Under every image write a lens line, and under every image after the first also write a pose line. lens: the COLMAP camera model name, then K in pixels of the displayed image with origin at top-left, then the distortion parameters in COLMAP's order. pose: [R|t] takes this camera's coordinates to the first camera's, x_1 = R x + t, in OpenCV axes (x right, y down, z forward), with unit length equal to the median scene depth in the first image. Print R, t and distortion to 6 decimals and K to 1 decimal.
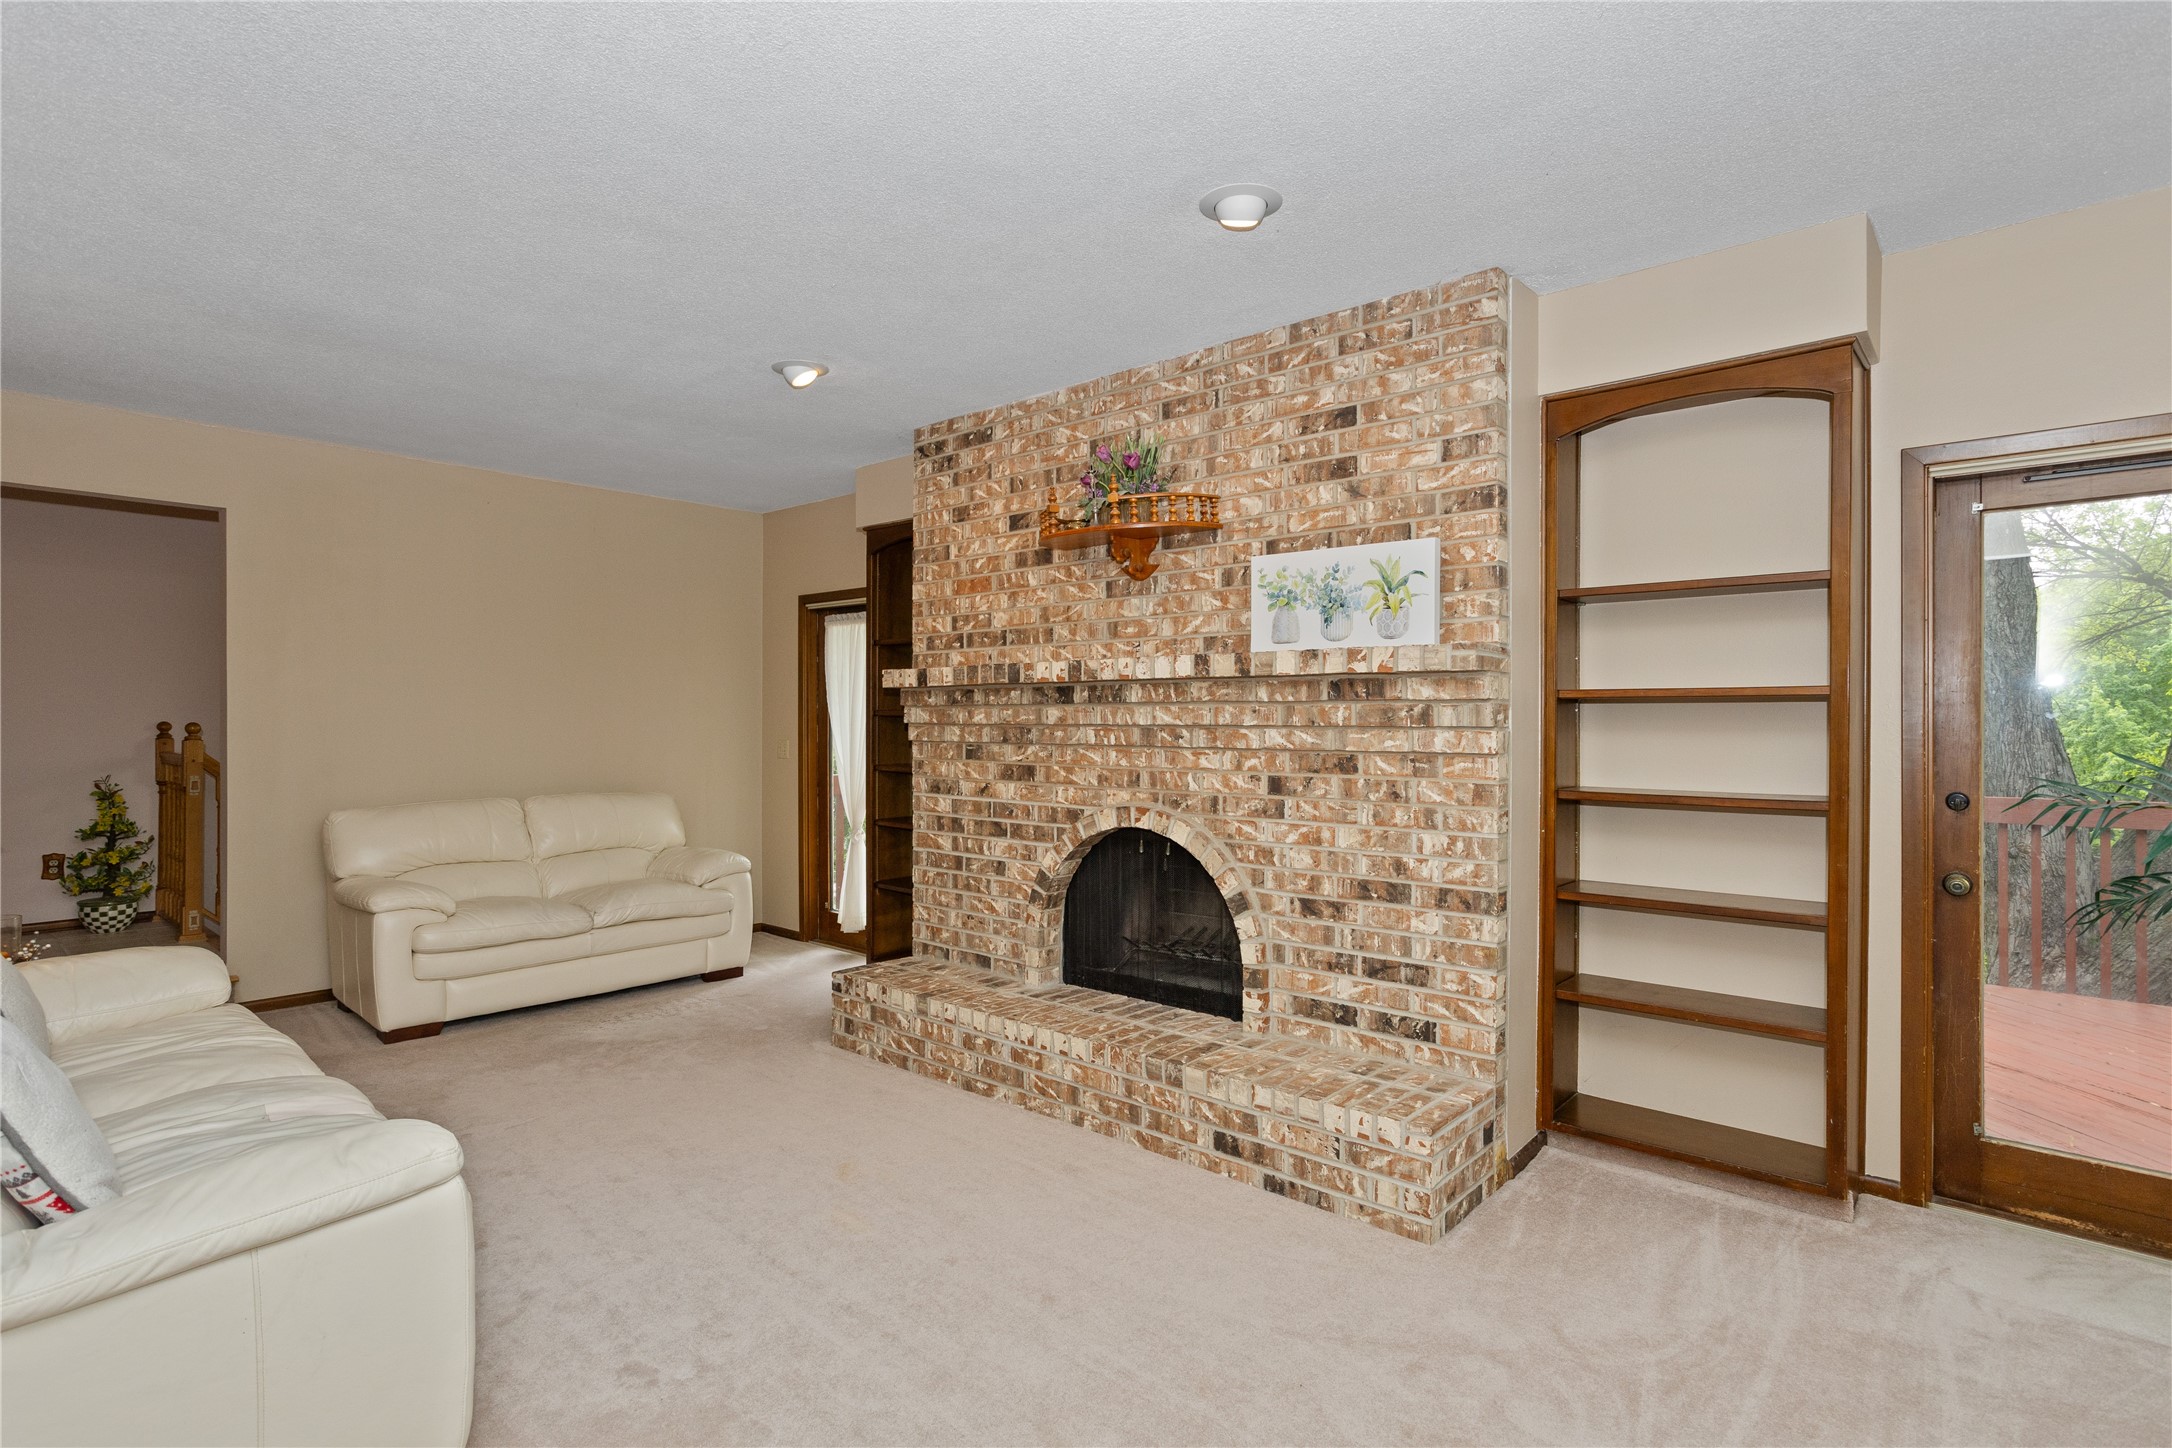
lens RADIAL K [[1069.7, 0, 1086.3], [0, 1069.7, 726.8], [0, 0, 1]] dist [-0.042443, 0.000491]
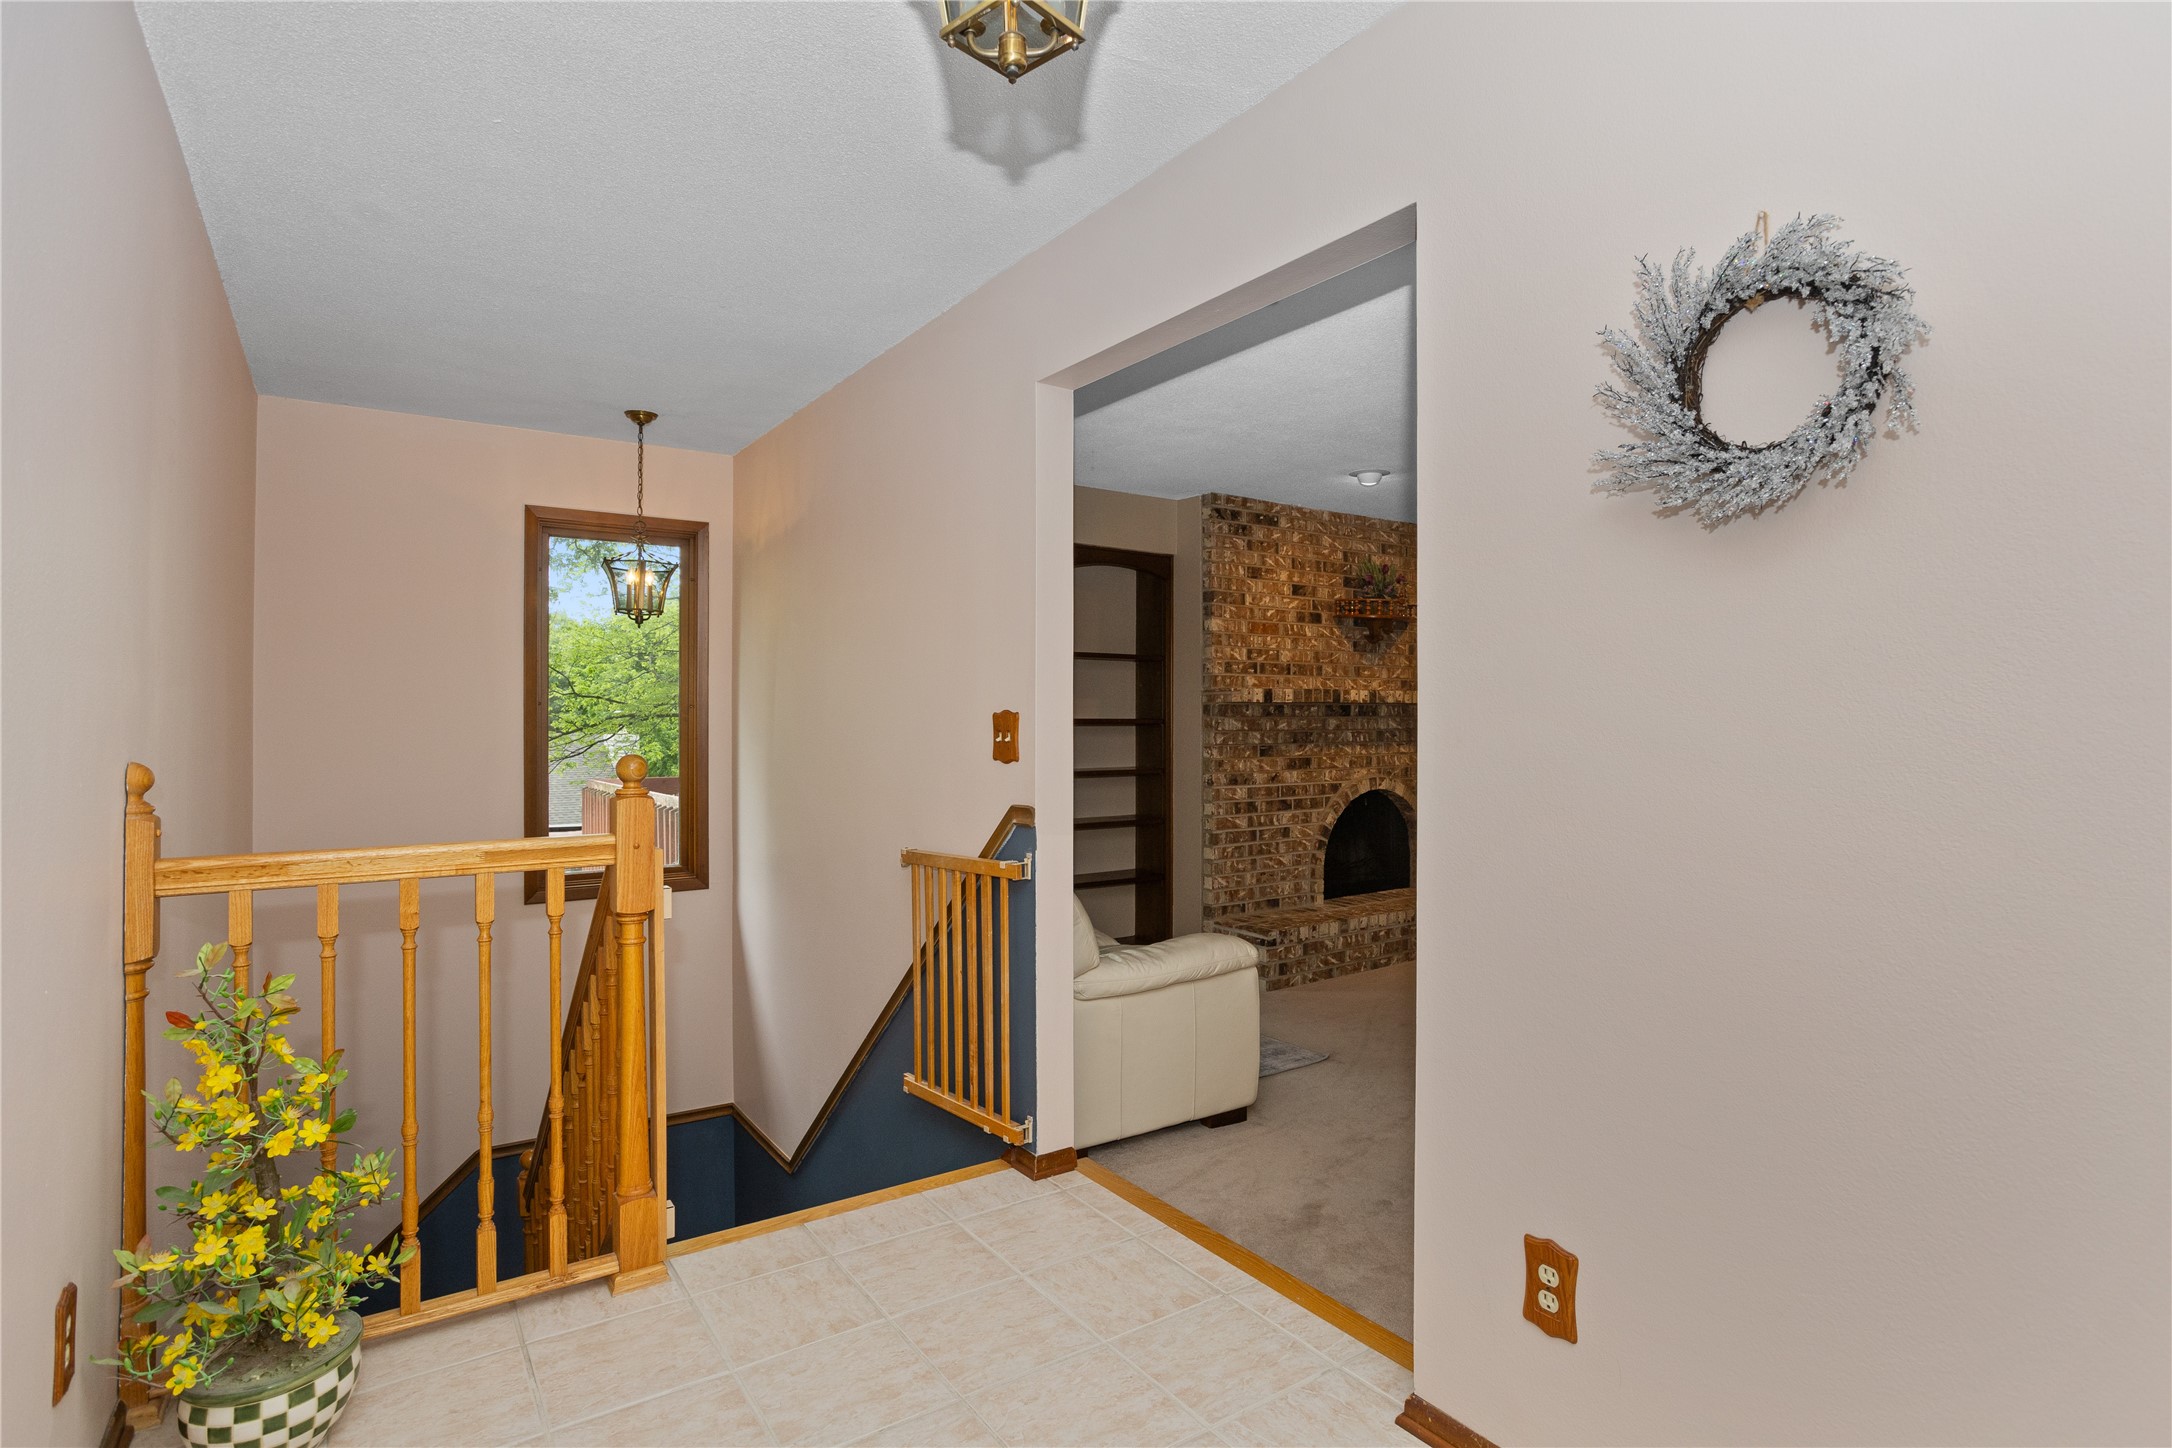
lens RADIAL K [[1079.0, 0, 1105.7], [0, 1079.0, 711.1], [0, 0, 1]] dist [-0.047123, 0.023666]
pose [[0.240514, 0.003333, 0.970640, -1.610505], [0.008185, 0.999952, -0.005462, -0.023090], [-0.970611, 0.009259, 0.240475, 0.944323]]
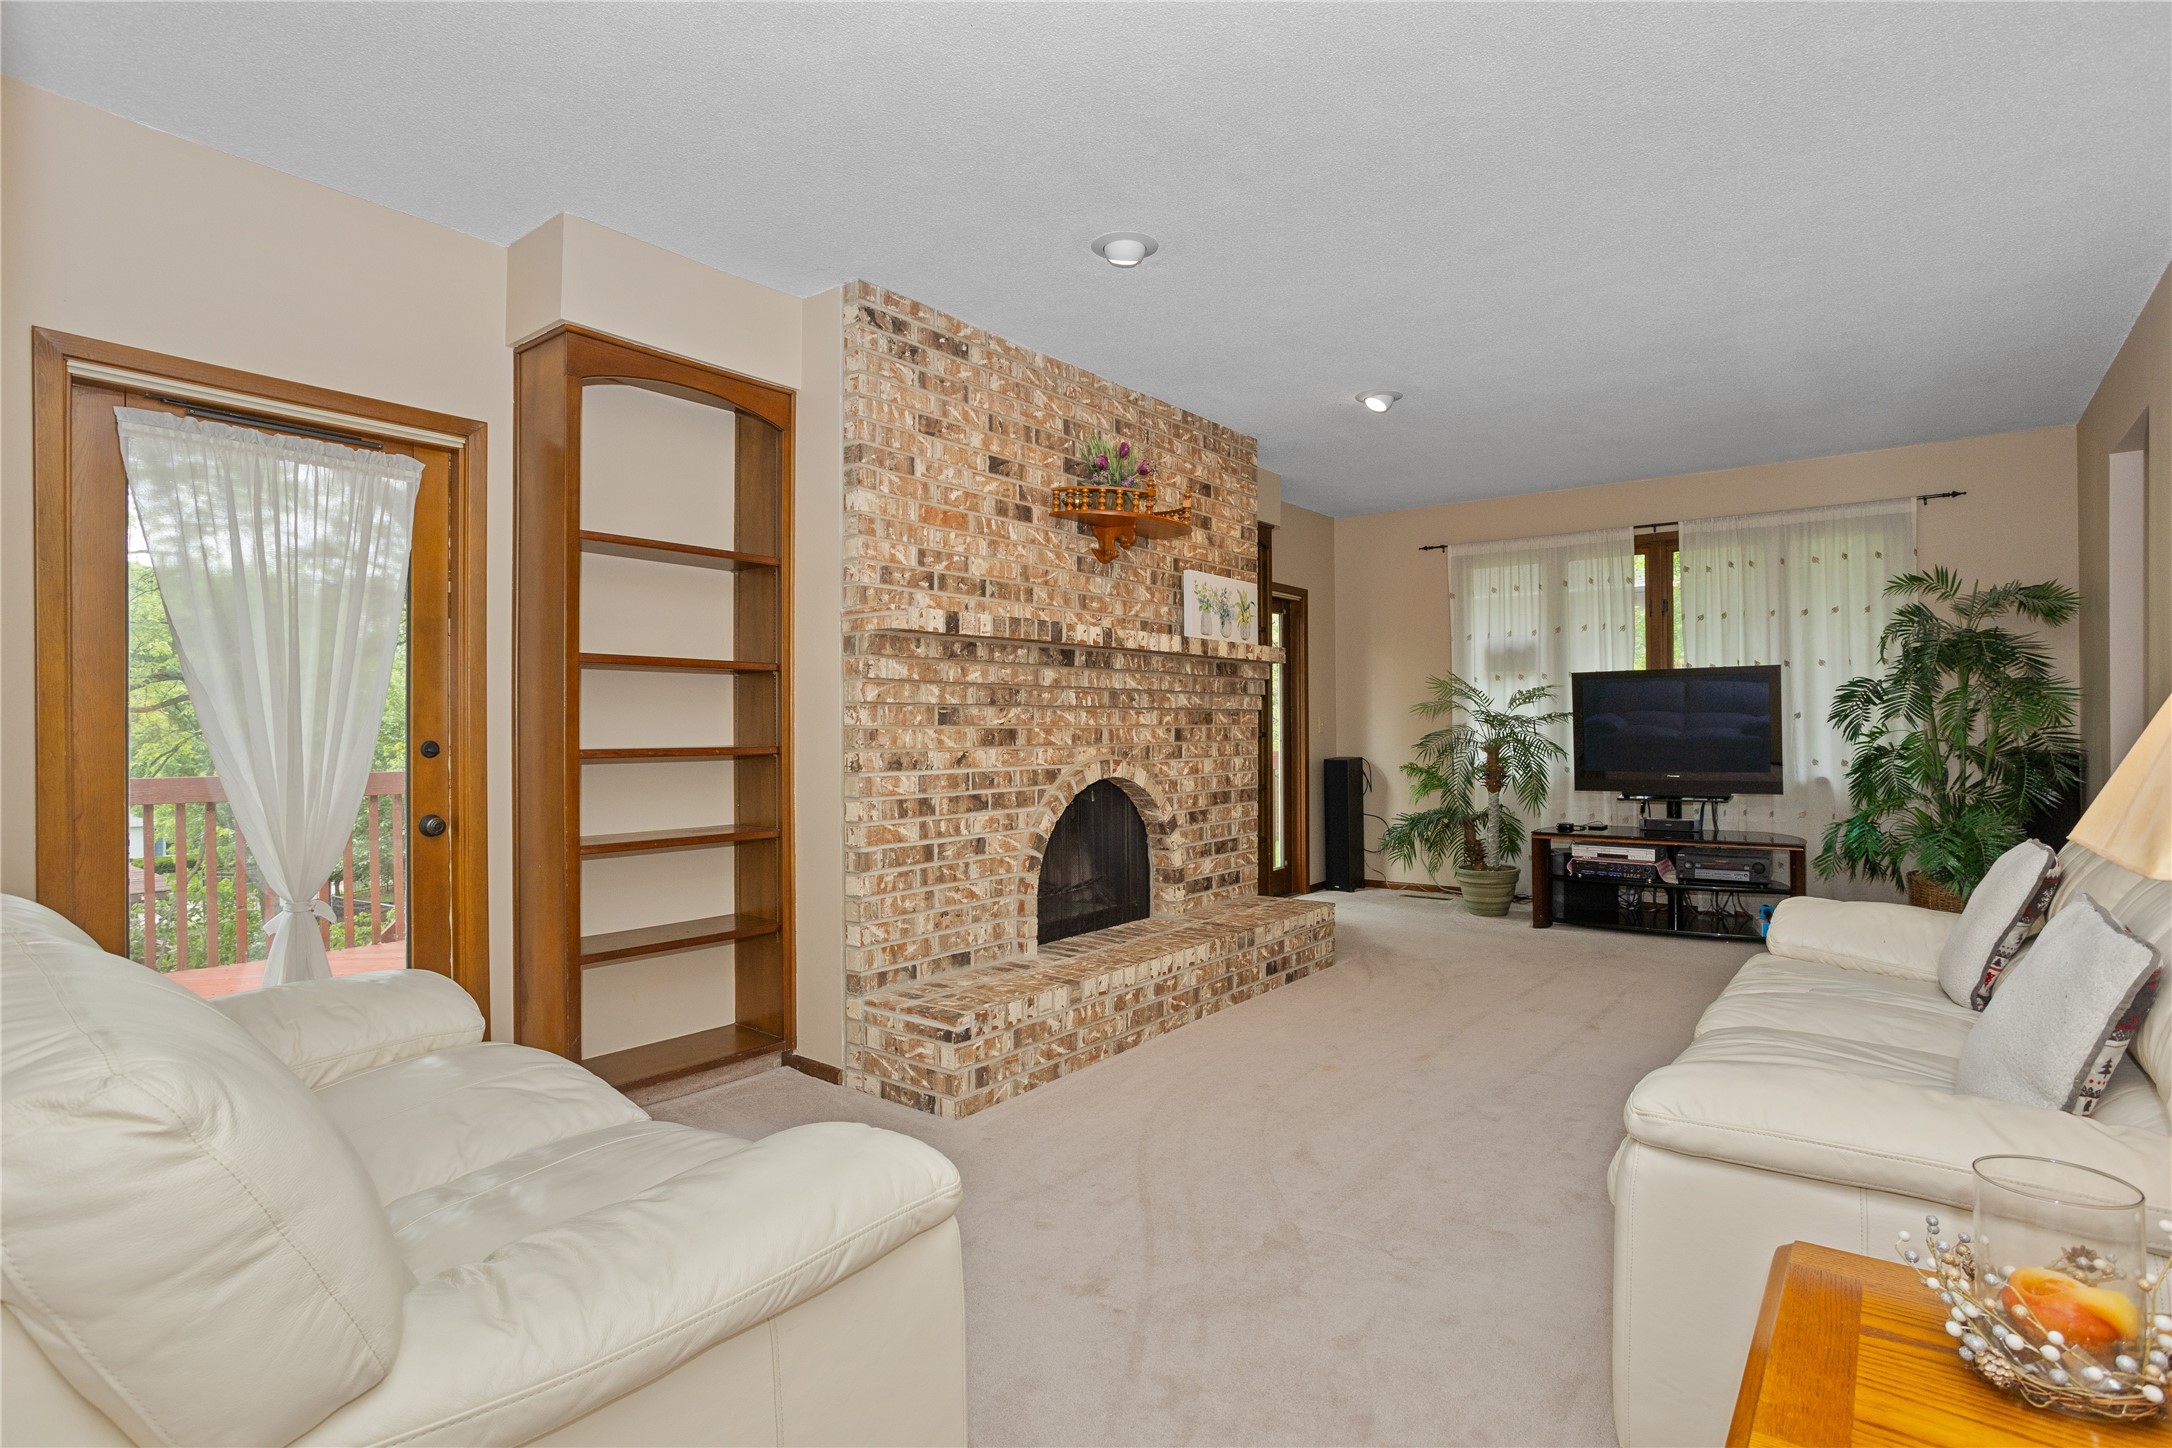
lens RADIAL K [[1079.0, 0, 1103.2], [0, 1079.0, 726.8], [0, 0, 1]] dist [-0.047123, 0.023666]
pose [[-0.063831, -0.003372, 0.997955, -1.044027], [0.010223, 0.999940, 0.004032, 0.032411], [-0.997908, 0.010459, -0.063793, 1.014502]]
